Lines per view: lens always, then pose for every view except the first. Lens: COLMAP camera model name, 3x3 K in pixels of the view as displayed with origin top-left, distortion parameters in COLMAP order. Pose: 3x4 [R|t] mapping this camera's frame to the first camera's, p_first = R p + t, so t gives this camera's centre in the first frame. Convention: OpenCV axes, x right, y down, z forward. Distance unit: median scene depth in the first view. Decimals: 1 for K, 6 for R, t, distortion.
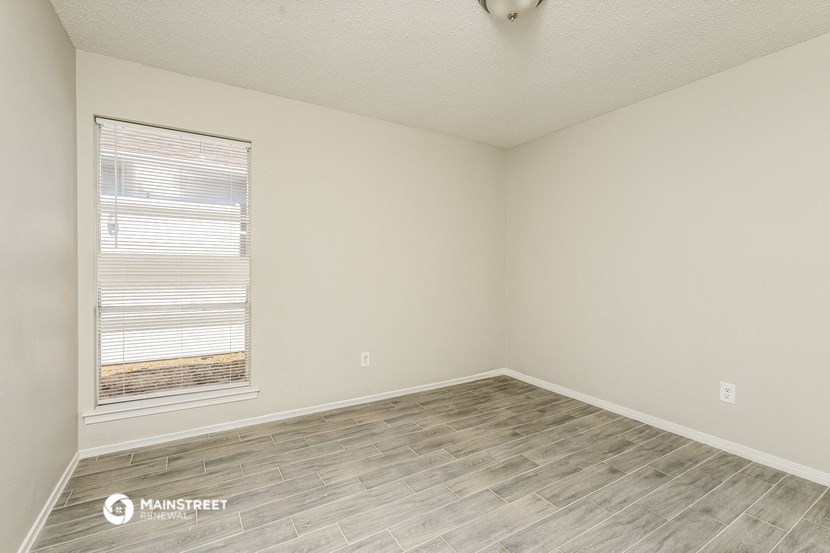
lens RADIAL K [[368.5, 0, 413.5], [0, 368.5, 270.2], [0, 0, 1]] dist [-0.003680, -0.000158]
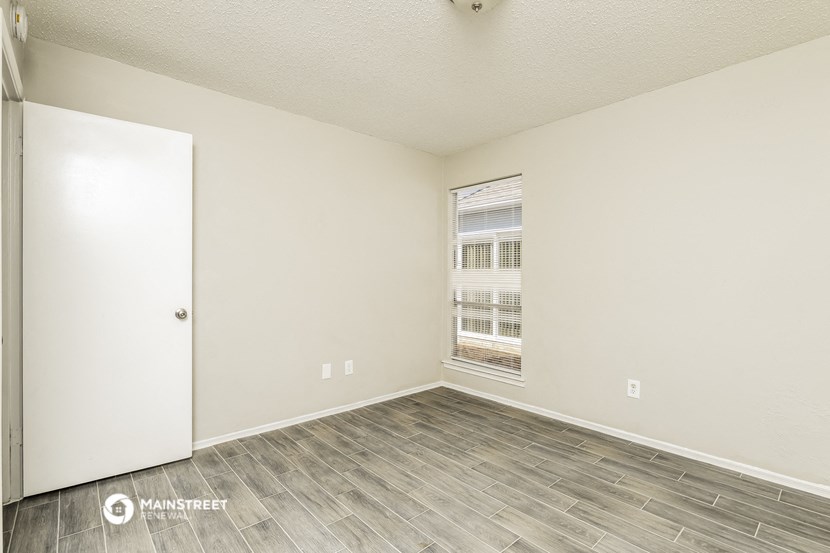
lens RADIAL K [[390.2, 0, 413.9], [0, 390.2, 277.0], [0, 0, 1]] dist [-0.002711, -0.000055]
pose [[0.185185, -0.005009, -0.982691, 0.808600], [-0.007555, 0.999950, -0.006521, 0.005200], [0.982675, 0.008632, 0.185138, 0.460838]]
